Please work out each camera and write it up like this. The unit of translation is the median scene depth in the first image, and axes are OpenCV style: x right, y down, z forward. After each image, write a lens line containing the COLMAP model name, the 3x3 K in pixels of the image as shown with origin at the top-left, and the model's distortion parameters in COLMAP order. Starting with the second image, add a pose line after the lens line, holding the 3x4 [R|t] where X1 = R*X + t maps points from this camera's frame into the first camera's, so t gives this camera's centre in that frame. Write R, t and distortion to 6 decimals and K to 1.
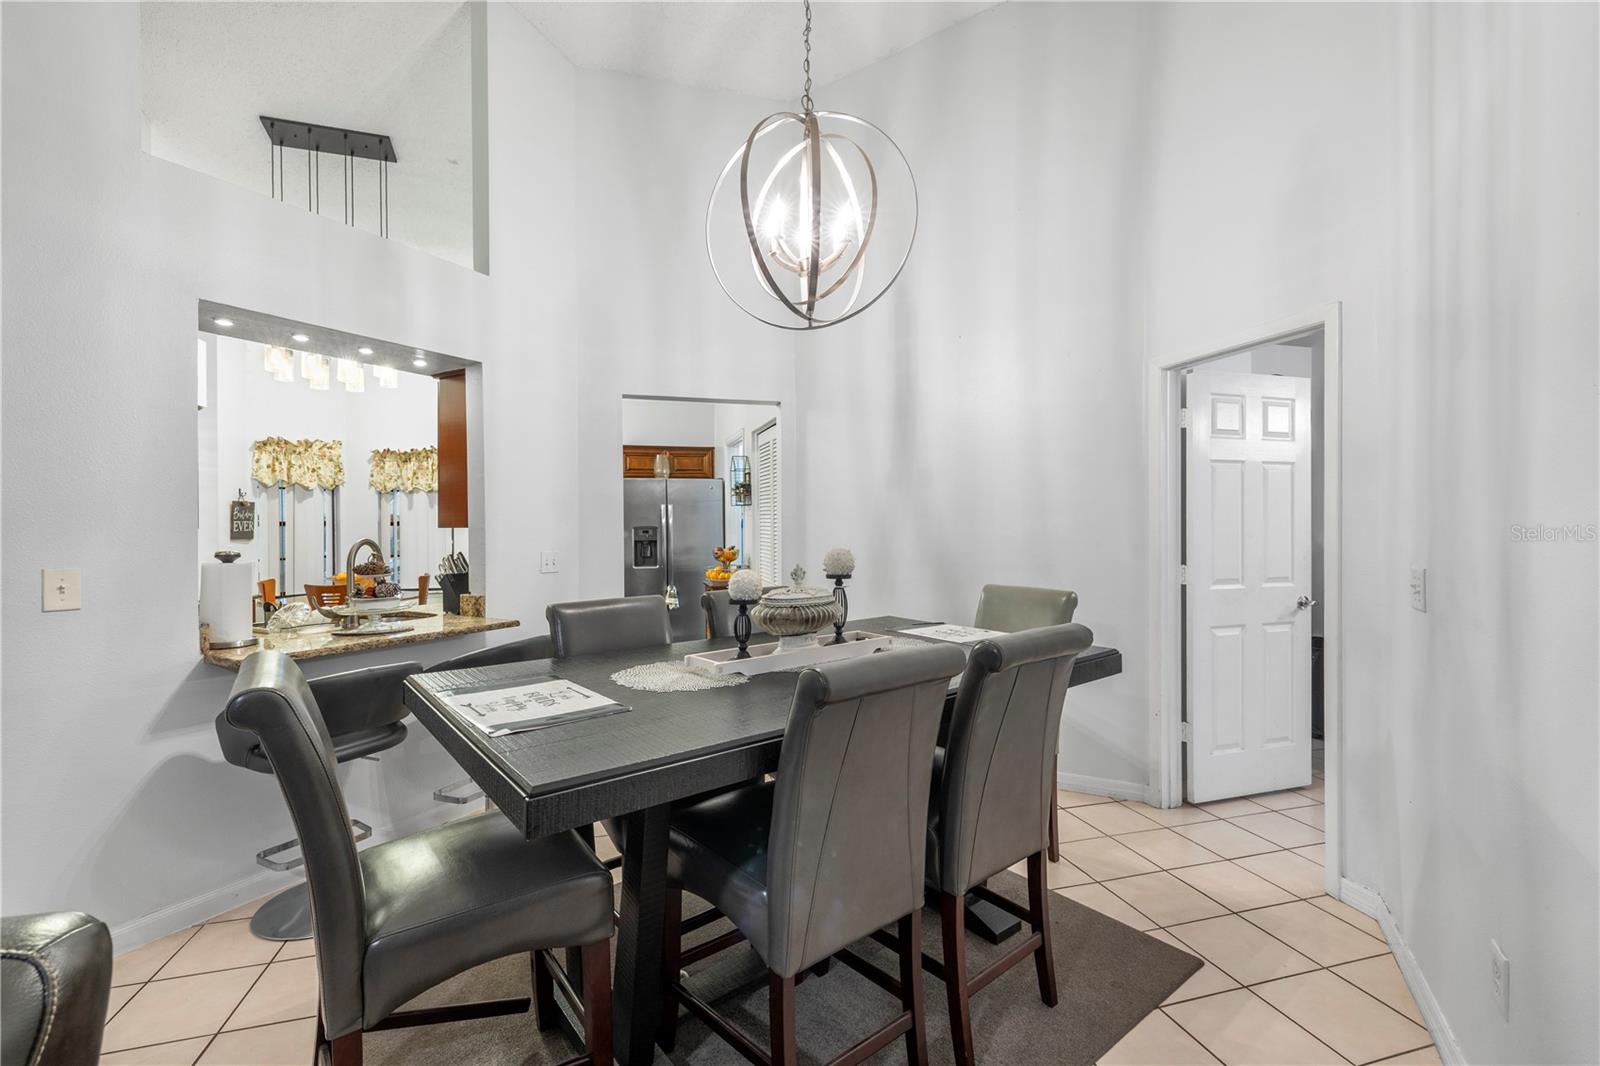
lens RADIAL K [[671.1, 0, 792.7], [0, 671.1, 526.7], [0, 0, 1]] dist [0.000540, 0.000018]
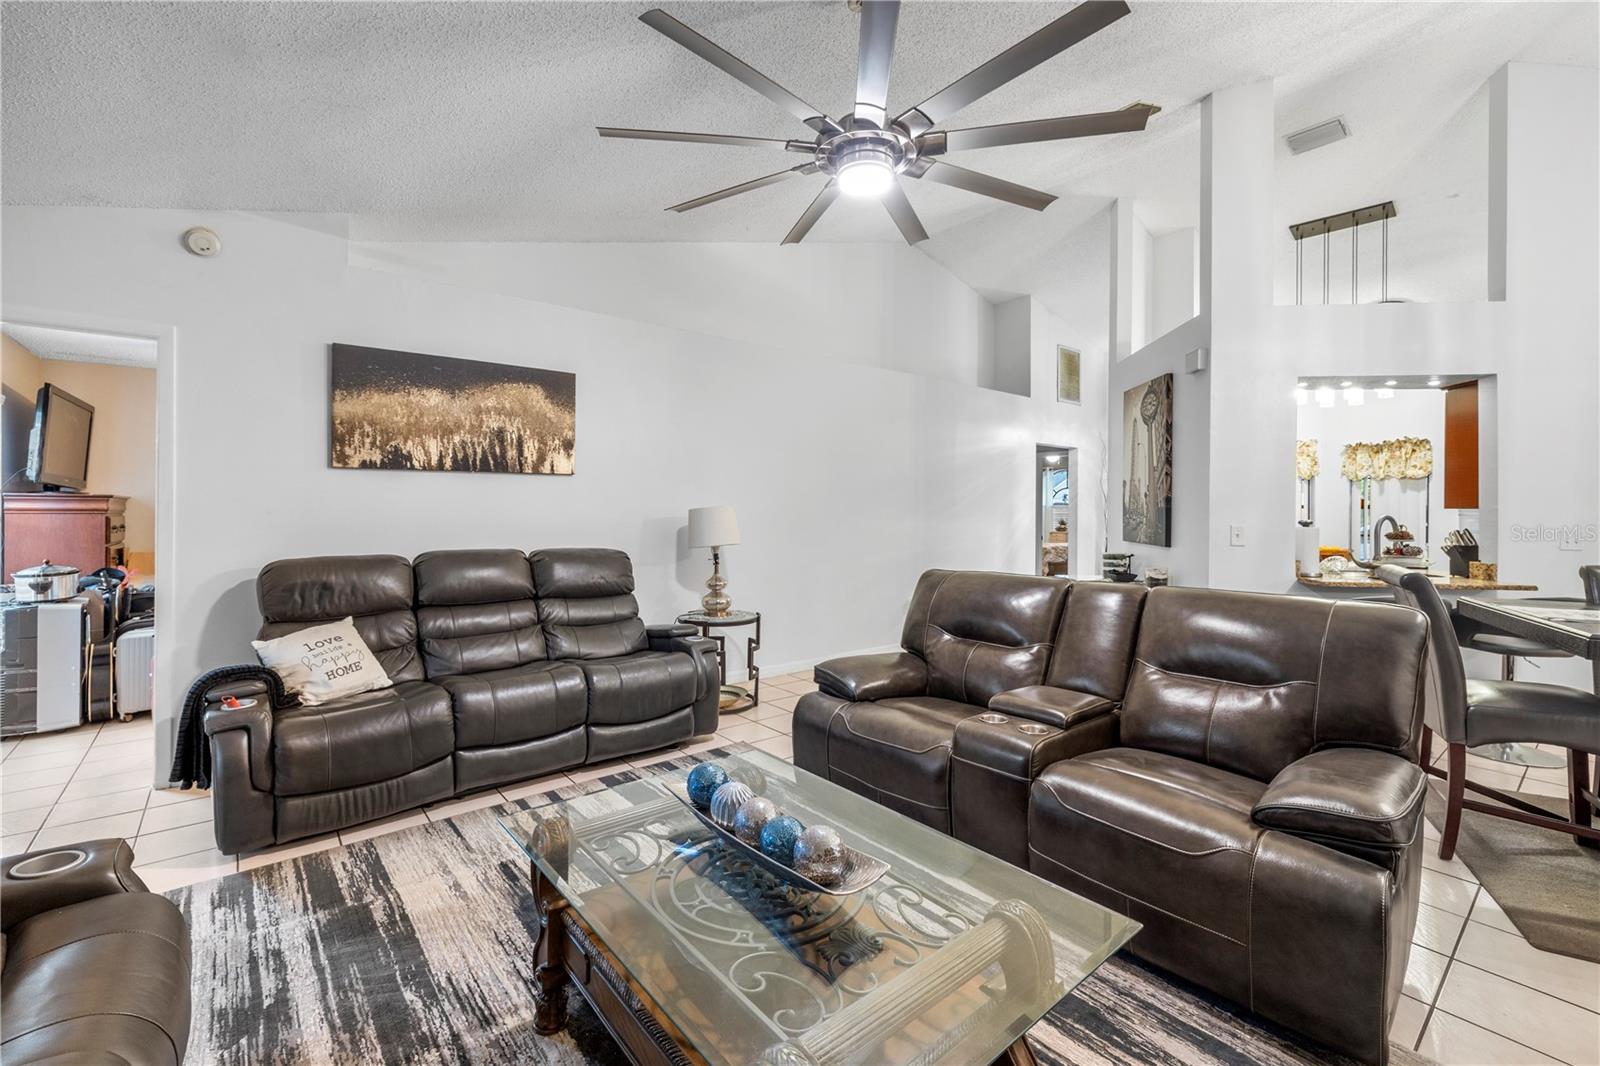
lens RADIAL K [[685.1, 0, 792.5], [0, 685.1, 514.2], [0, 0, 1]] dist [0.001704, -0.000011]
pose [[0.395260, 0.014580, -0.918454, 0.174127], [-0.013058, 0.999862, 0.010252, 0.014840], [0.918477, 0.007941, 0.395396, -0.643585]]
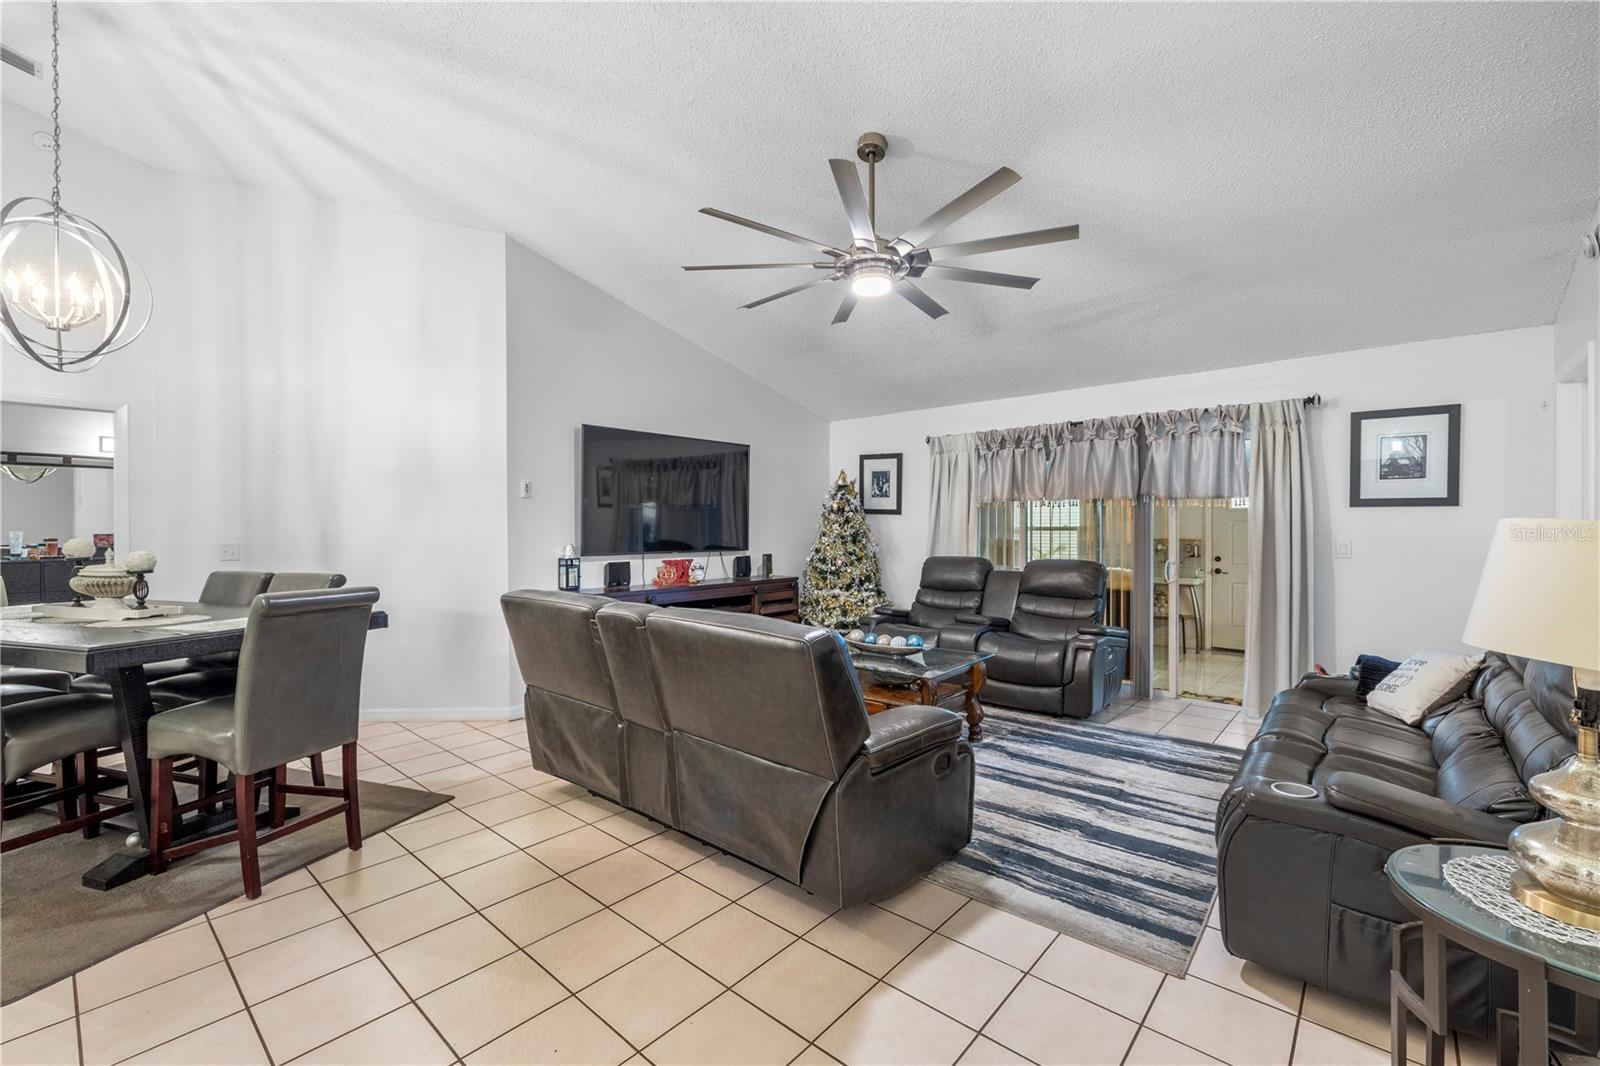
lens RADIAL K [[665.0, 0, 786.7], [0, 665.0, 535.4], [0, 0, 1]] dist [0.000680, 0.000127]
pose [[-0.531626, -0.001771, 0.846977, -1.191893], [0.010701, 0.999904, 0.008807, 0.021896], [-0.846912, 0.013745, -0.531556, 0.306413]]
